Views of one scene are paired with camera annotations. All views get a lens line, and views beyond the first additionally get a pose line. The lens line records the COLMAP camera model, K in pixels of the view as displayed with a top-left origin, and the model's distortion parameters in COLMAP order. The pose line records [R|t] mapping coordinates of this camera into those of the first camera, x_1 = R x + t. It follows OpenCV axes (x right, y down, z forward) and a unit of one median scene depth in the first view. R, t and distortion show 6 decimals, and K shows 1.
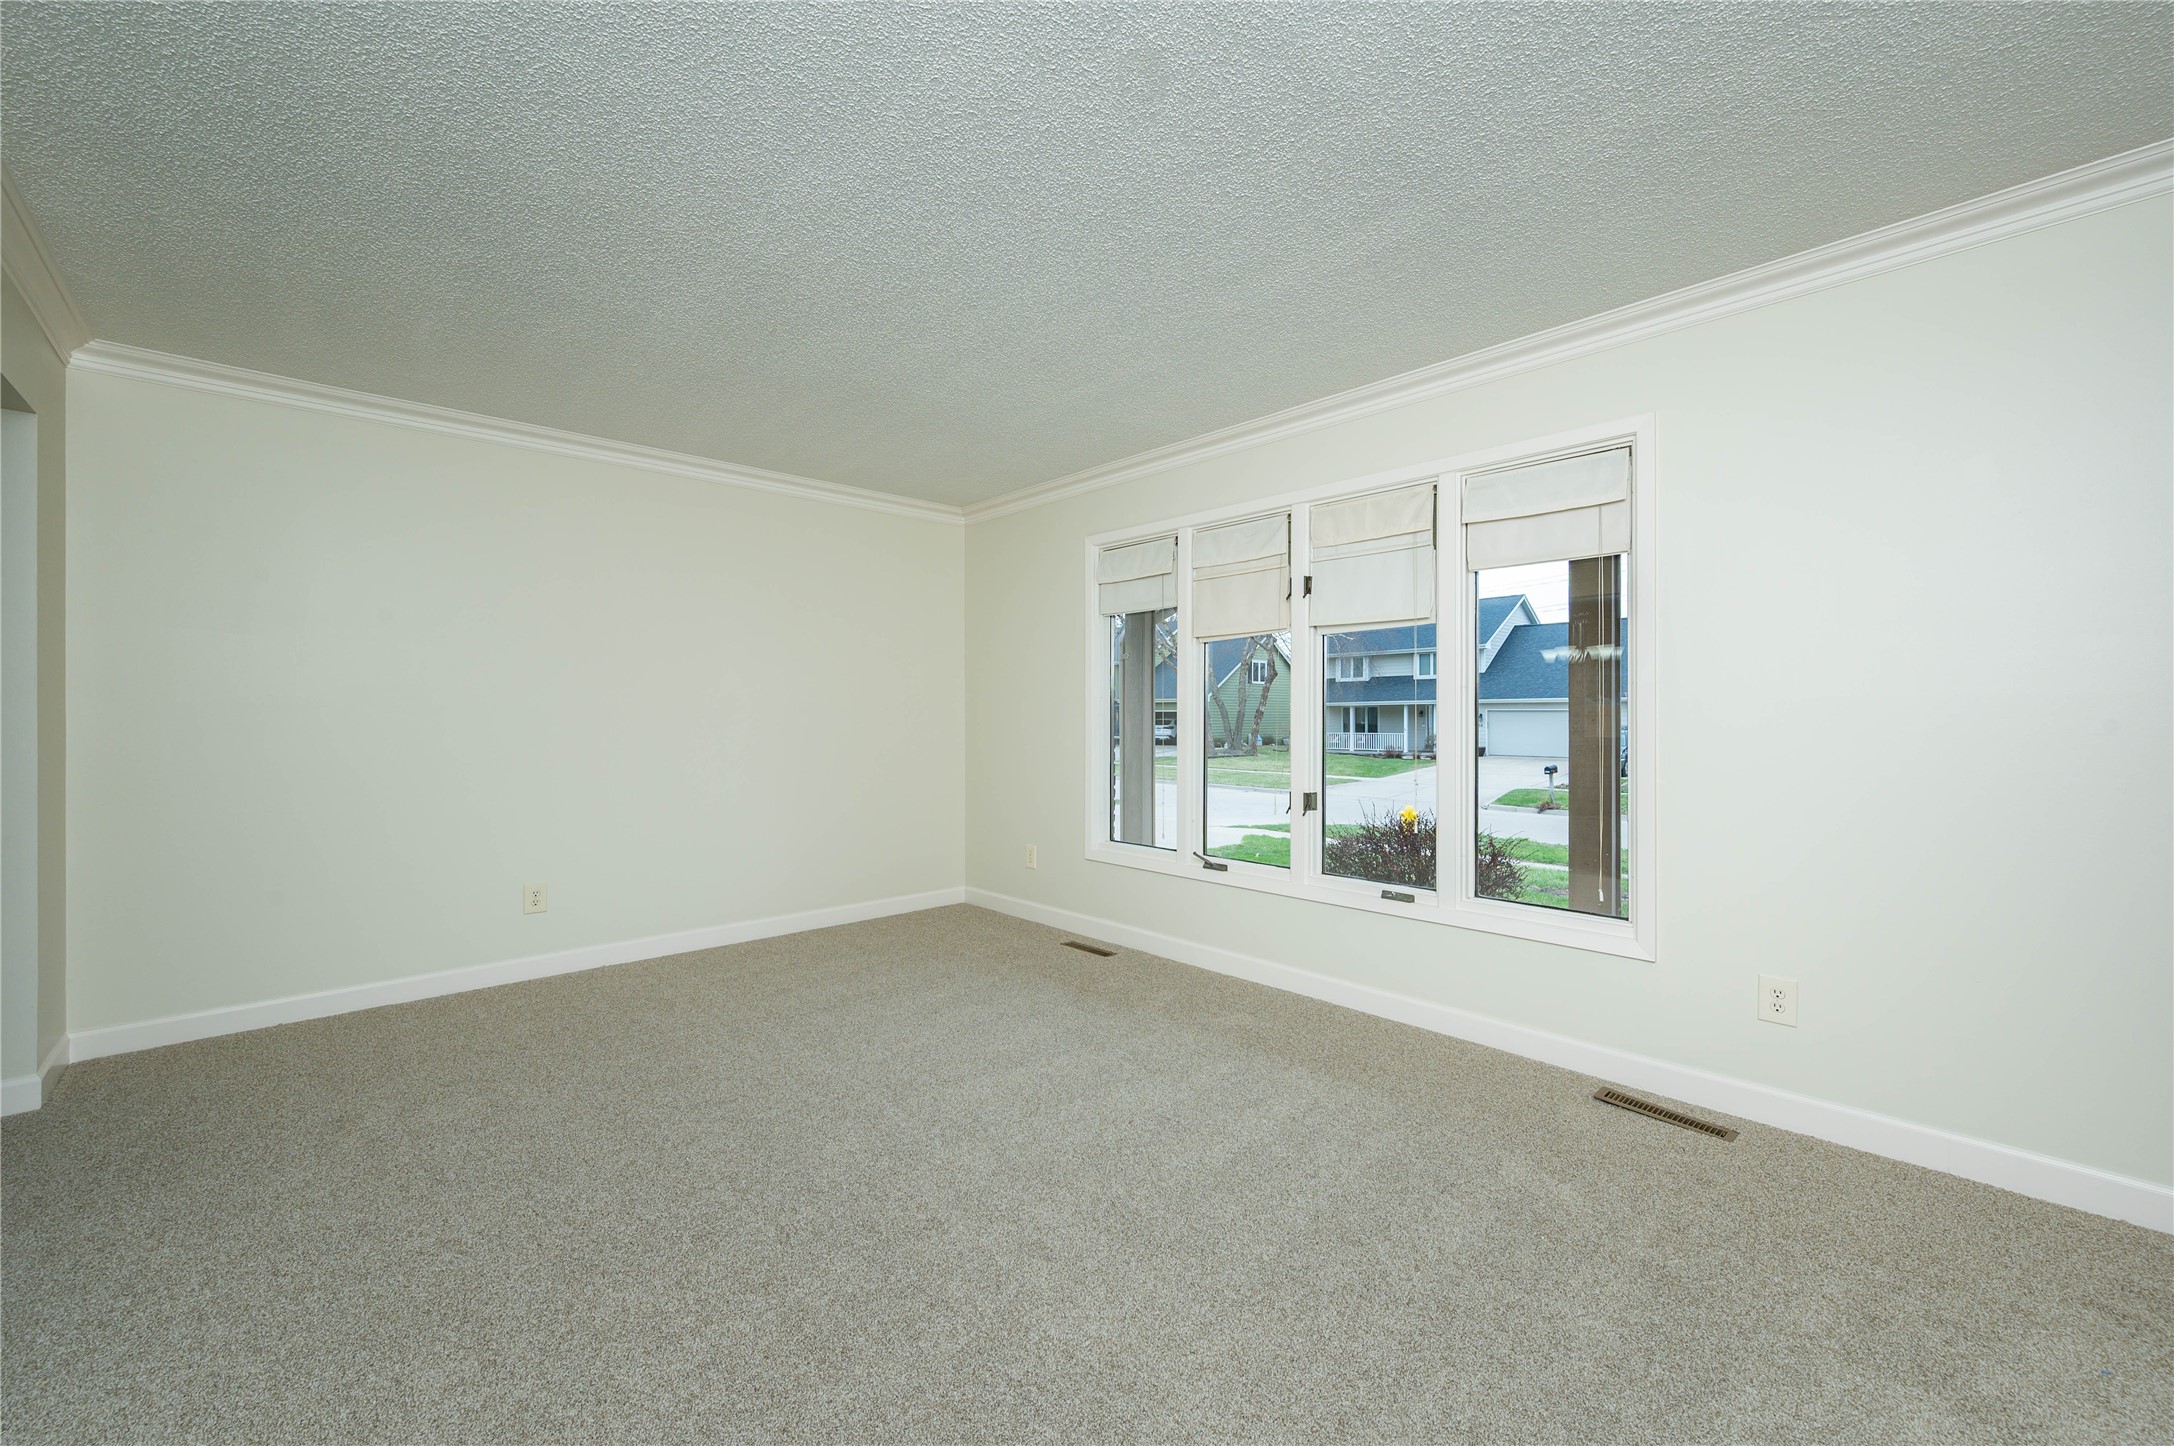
lens RADIAL K [[859.0, 0, 1087.9], [0, 859.0, 723.1], [0, 0, 1]] dist [-0.000758, -0.000062]
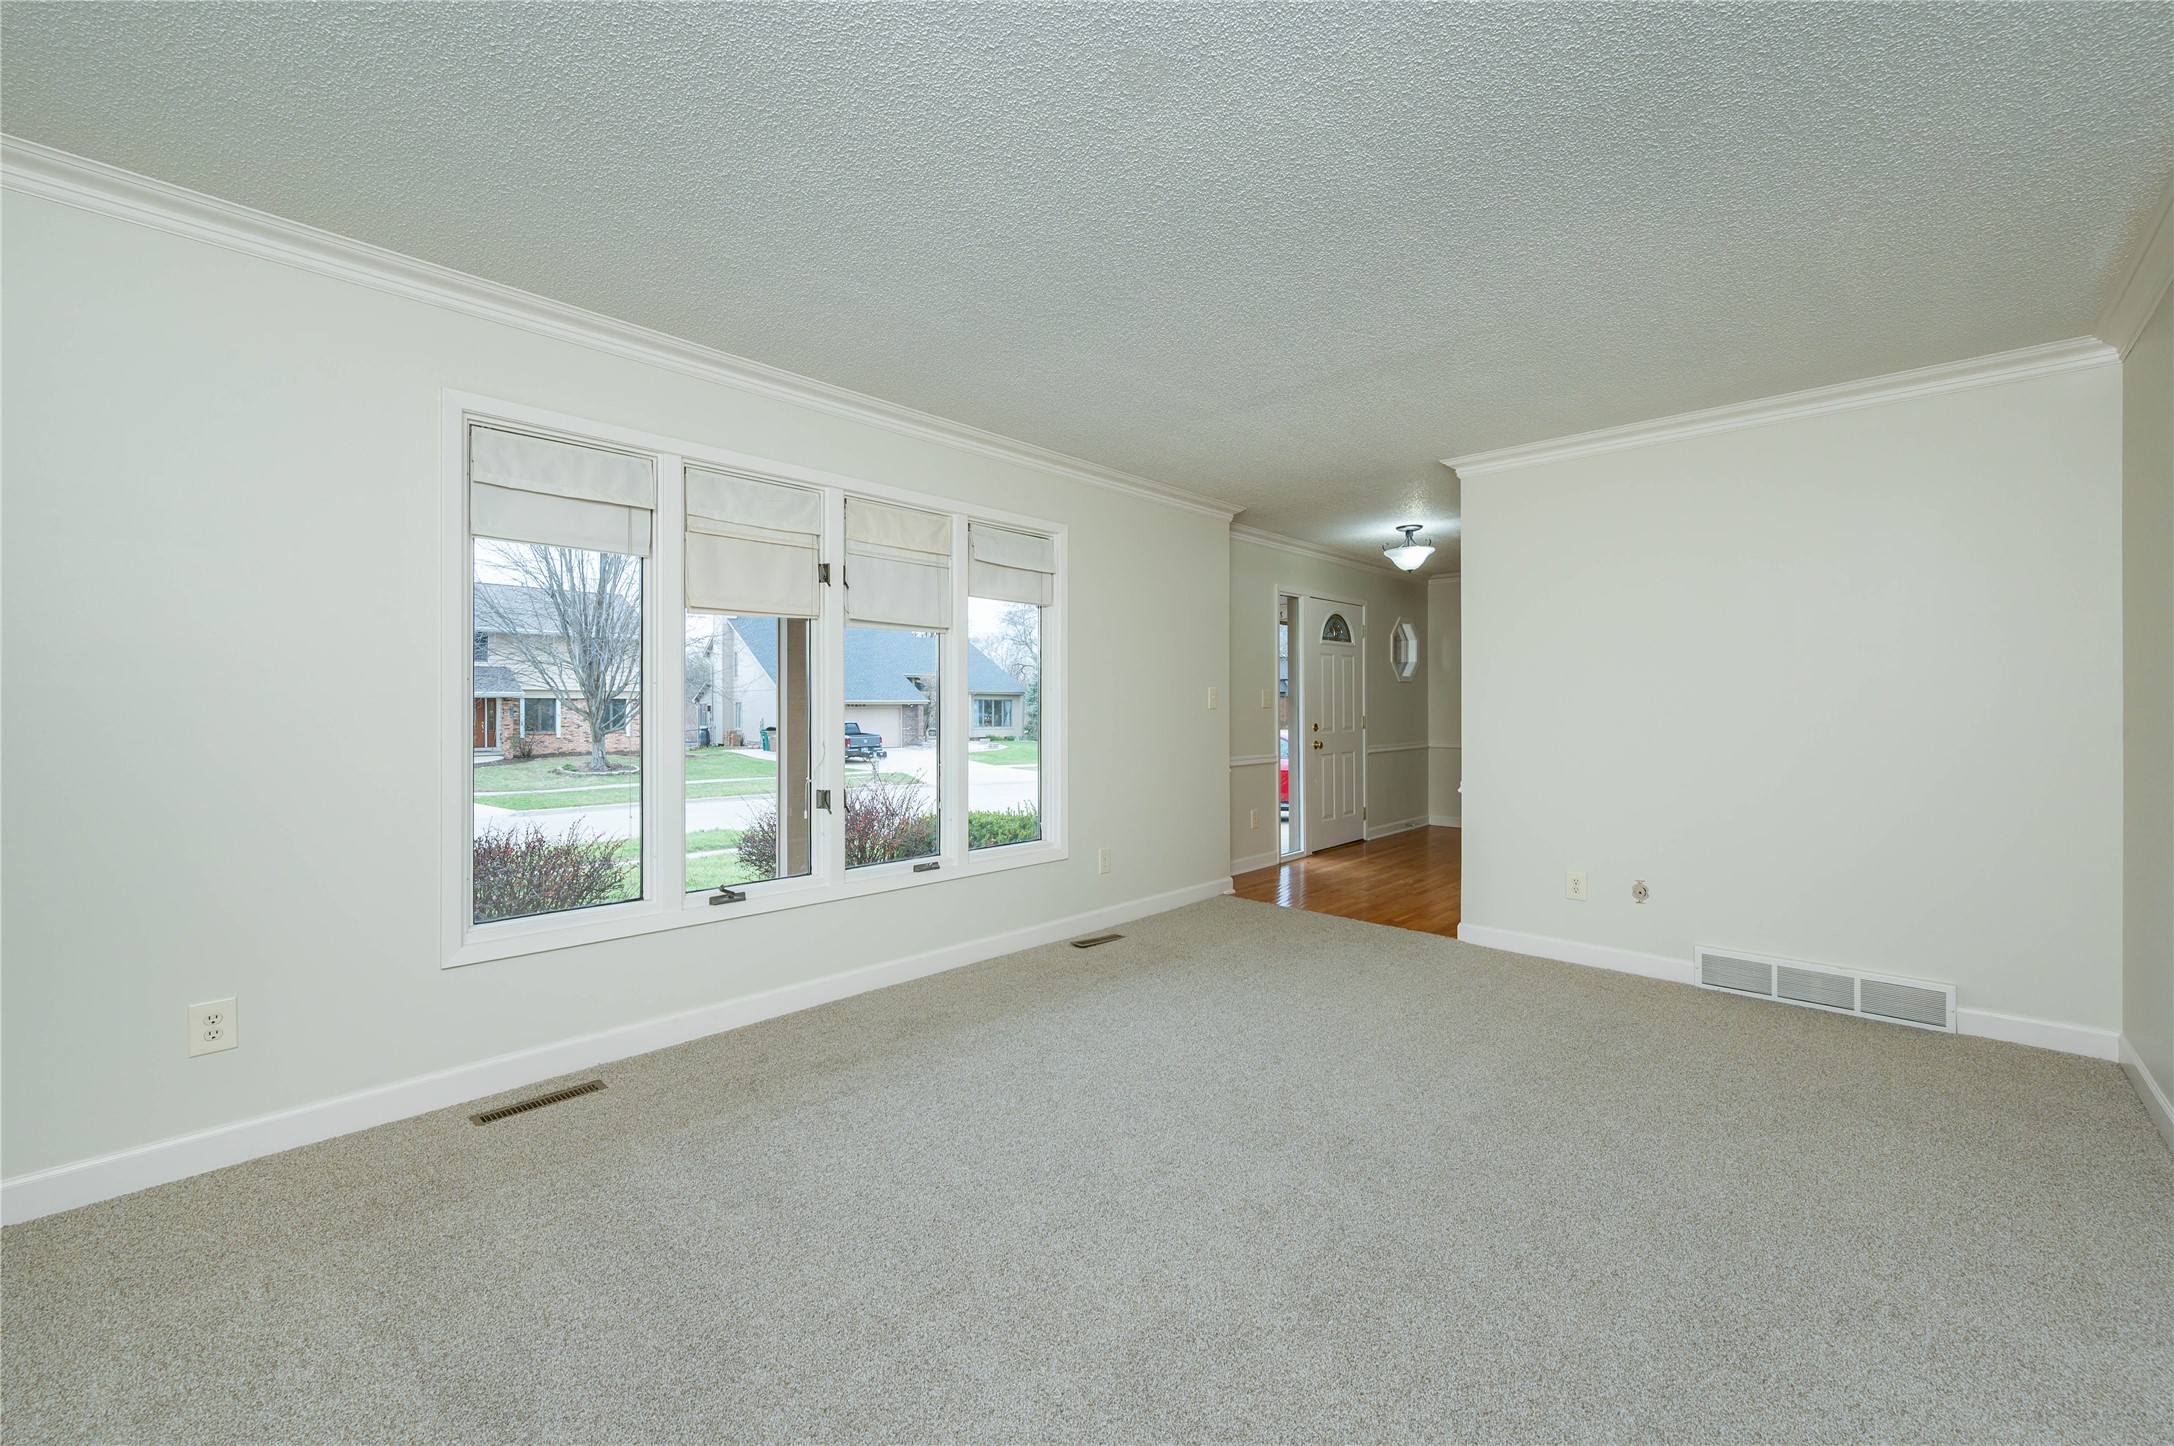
lens RADIAL K [[859.0, 0, 1093.8], [0, 859.0, 709.5], [0, 0, 1]] dist [-0.000758, -0.000062]
pose [[-0.077457, 0.001423, 0.996995, -0.634699], [0.002253, 0.999997, -0.001252, -0.005524], [-0.996993, 0.002149, -0.077460, 0.685758]]
